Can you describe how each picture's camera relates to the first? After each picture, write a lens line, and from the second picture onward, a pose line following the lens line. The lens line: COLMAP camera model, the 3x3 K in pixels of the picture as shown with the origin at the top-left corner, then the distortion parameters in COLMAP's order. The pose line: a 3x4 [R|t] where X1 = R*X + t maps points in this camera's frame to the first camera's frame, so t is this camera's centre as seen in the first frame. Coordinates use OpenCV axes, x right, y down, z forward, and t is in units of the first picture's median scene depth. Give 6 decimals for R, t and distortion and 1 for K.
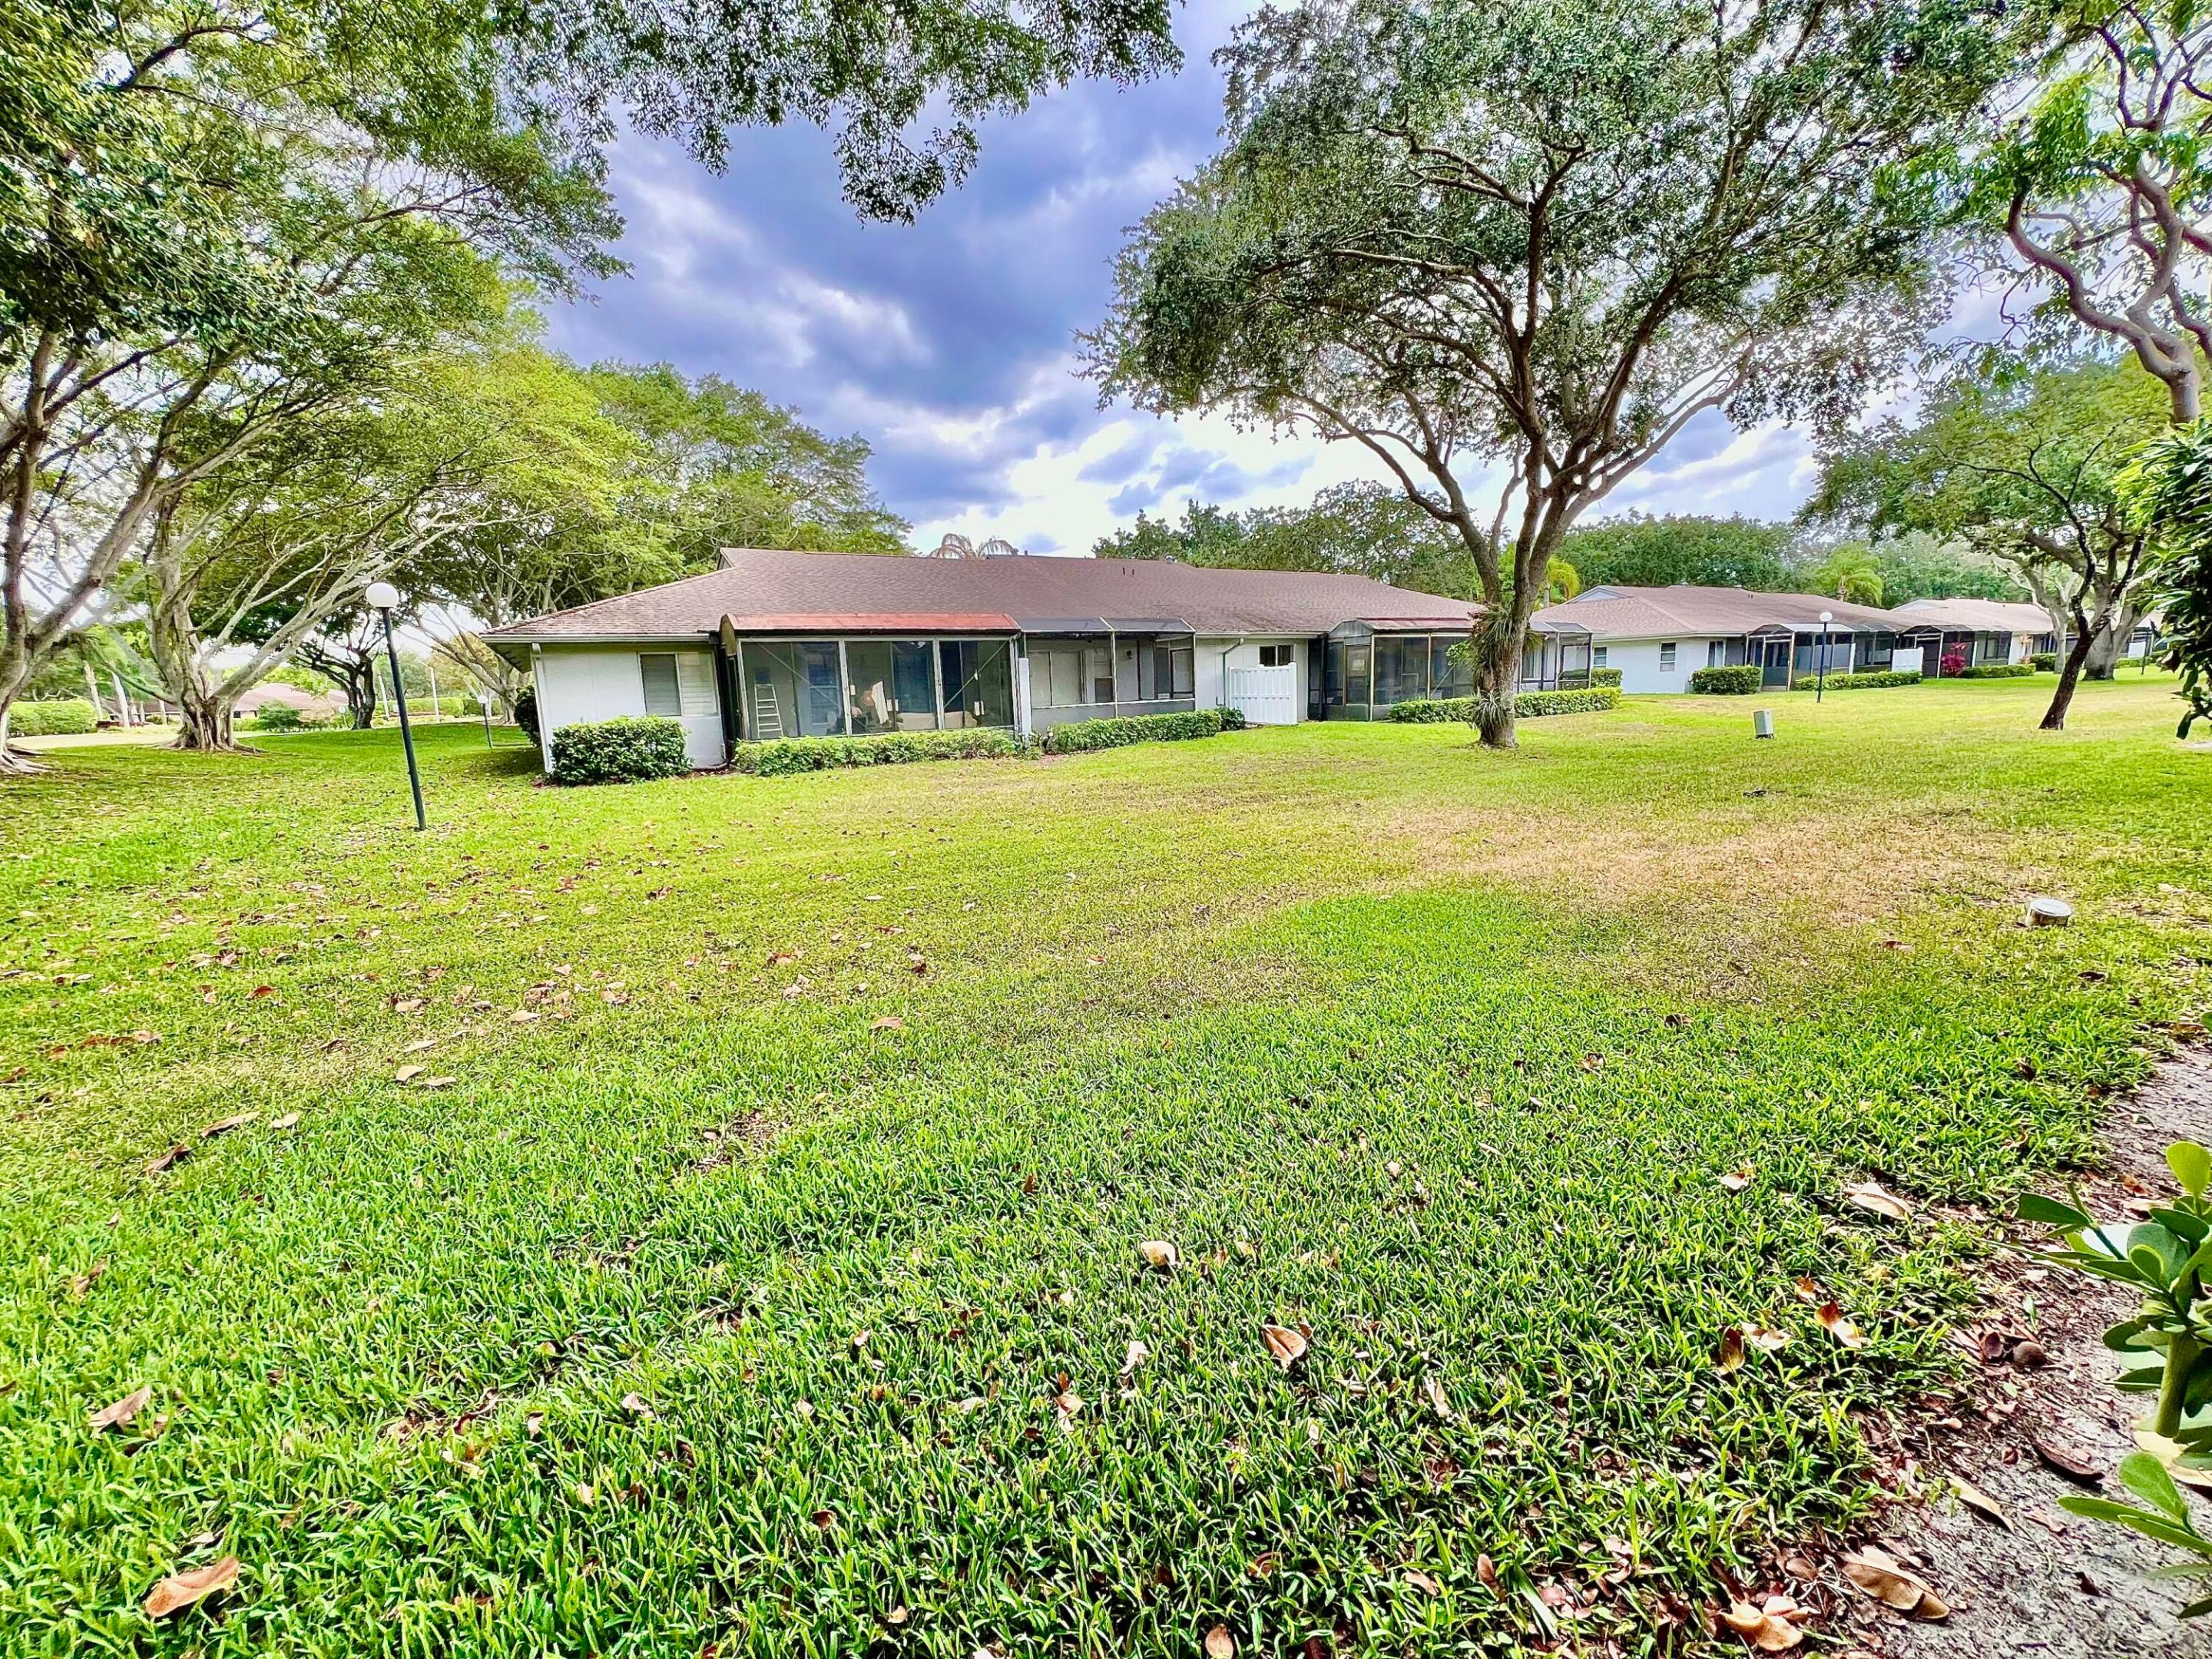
lens RADIAL K [[885.1, 0, 1106.0], [0, 885.1, 829.5], [0, 0, 1]] dist [0.000205, -0.000024]
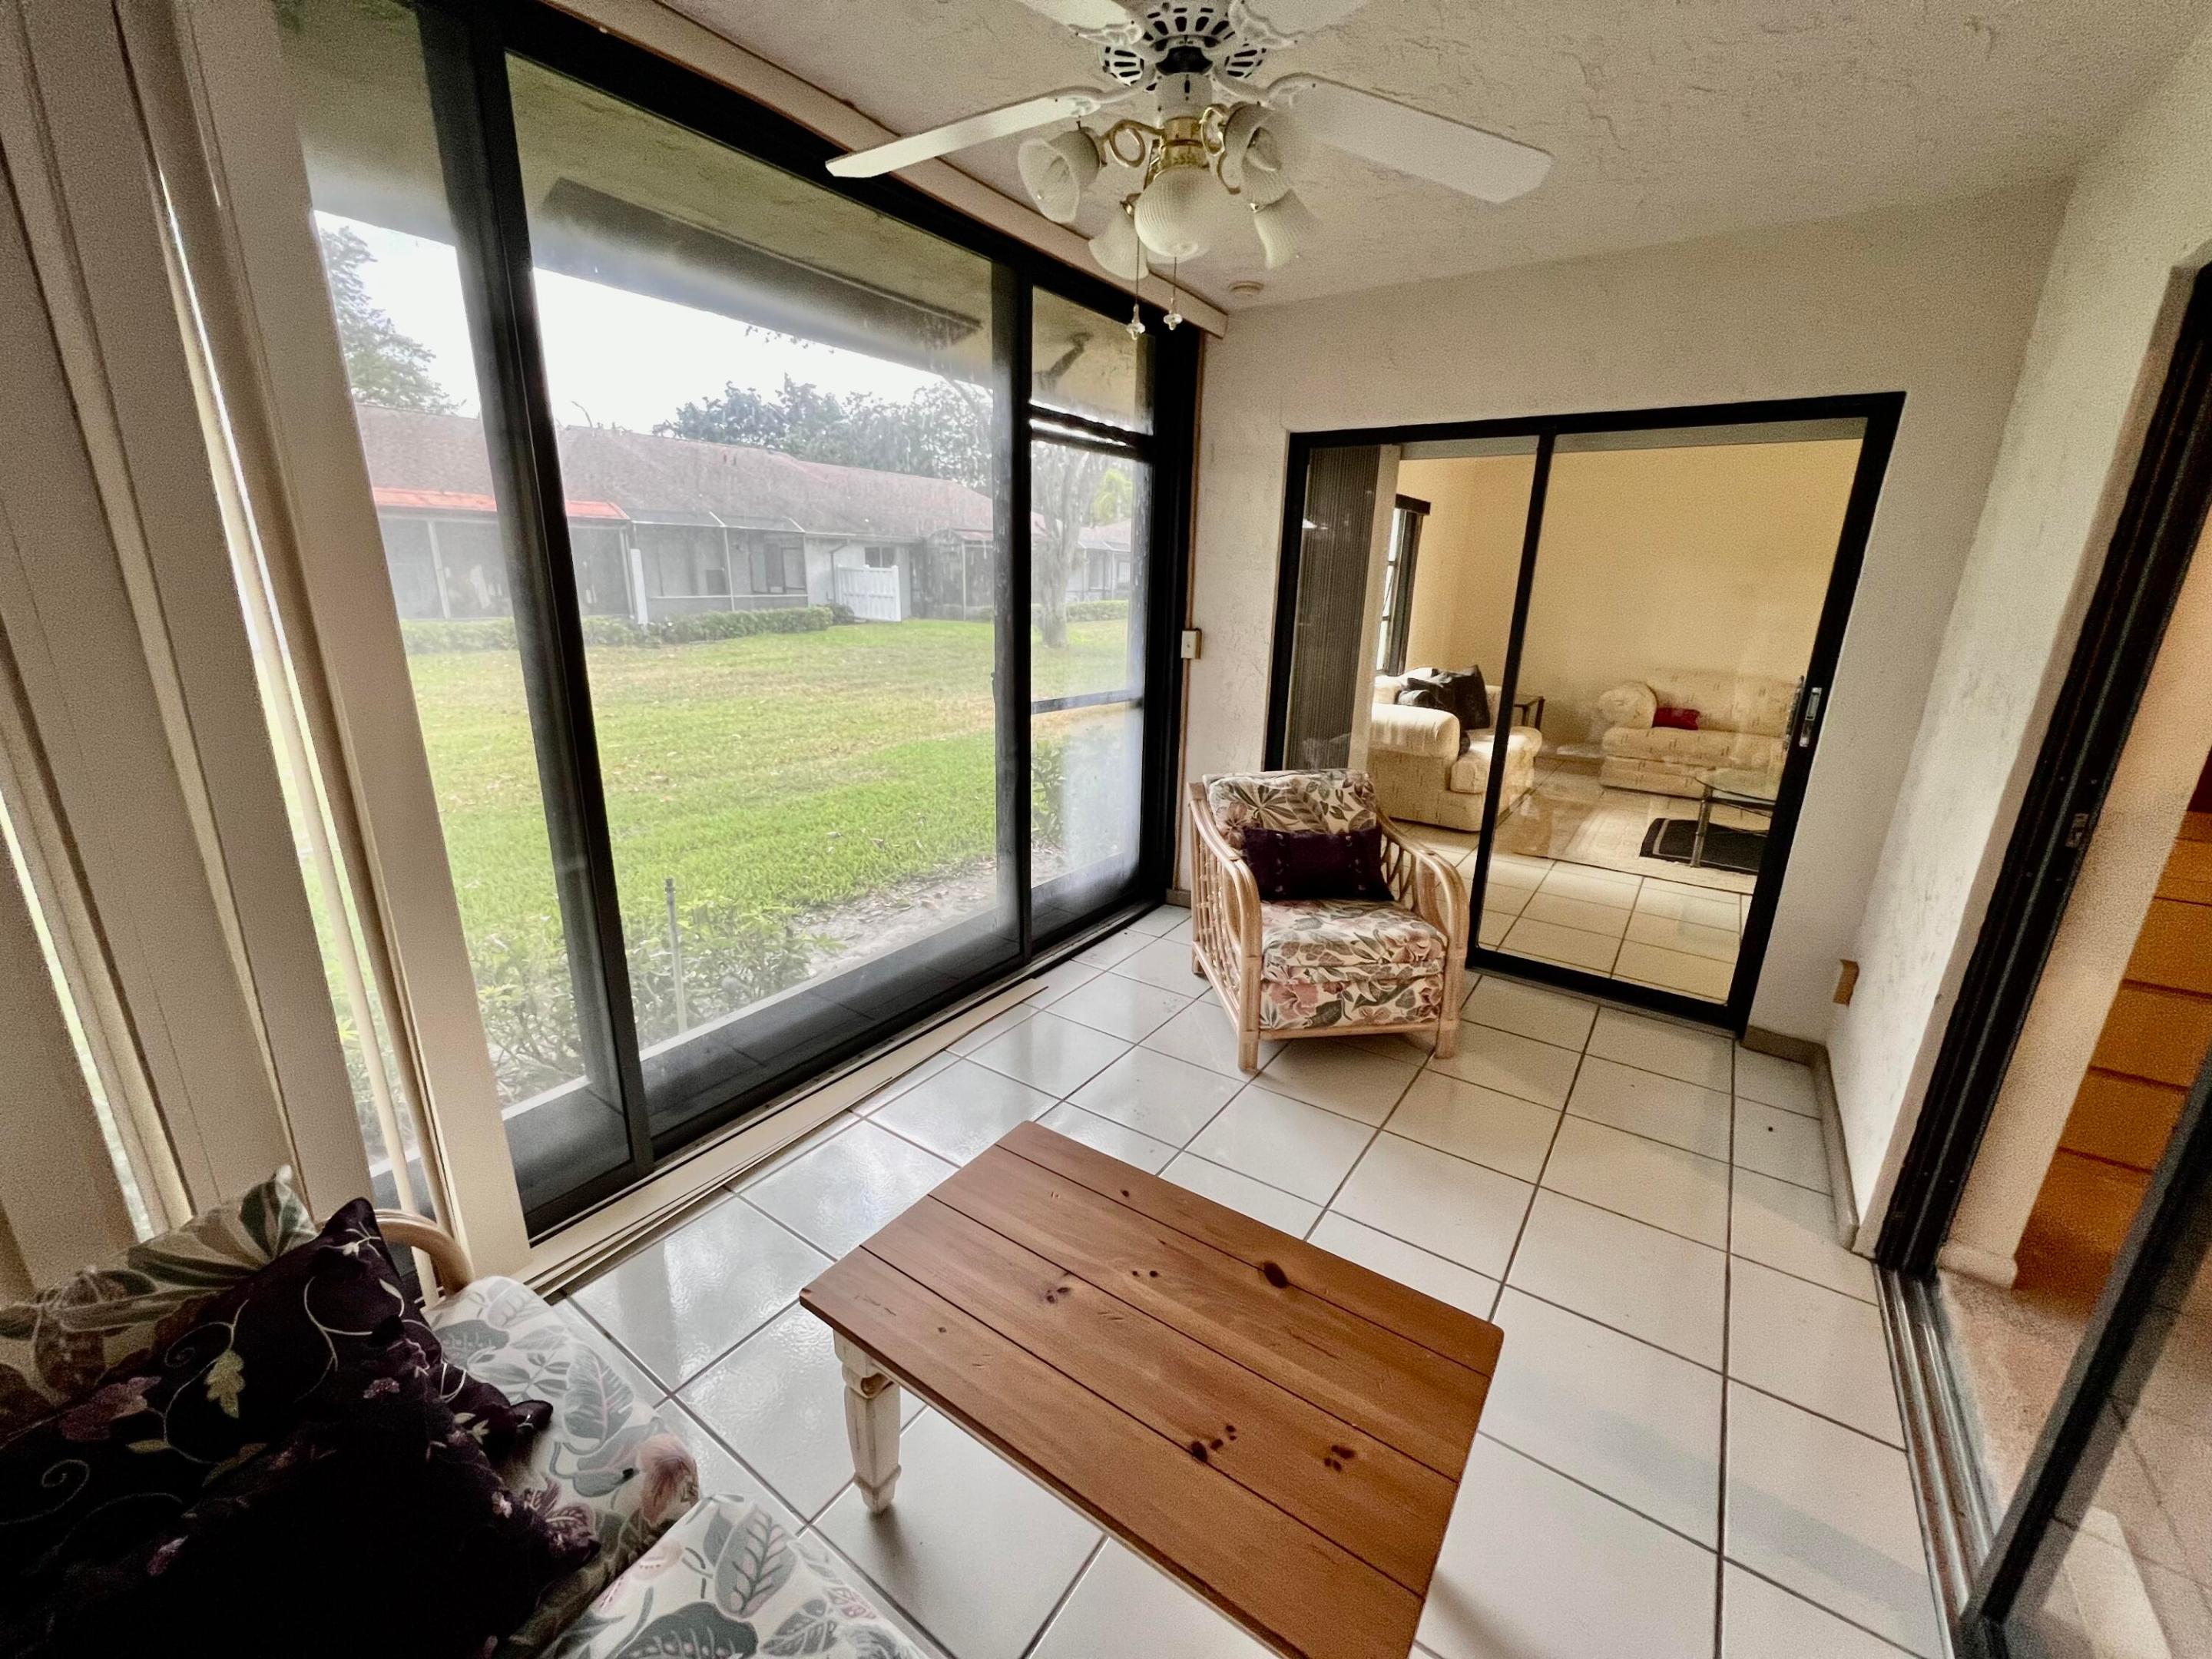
lens RADIAL K [[885.1, 0, 1106.0], [0, 885.1, 829.5], [0, 0, 1]] dist [0.000205, -0.000024]
pose [[0.910399, -0.059722, 0.409398, -0.030906], [0.009424, 0.992263, 0.123793, 0.010265], [-0.413624, -0.108843, 0.903918, -0.194145]]
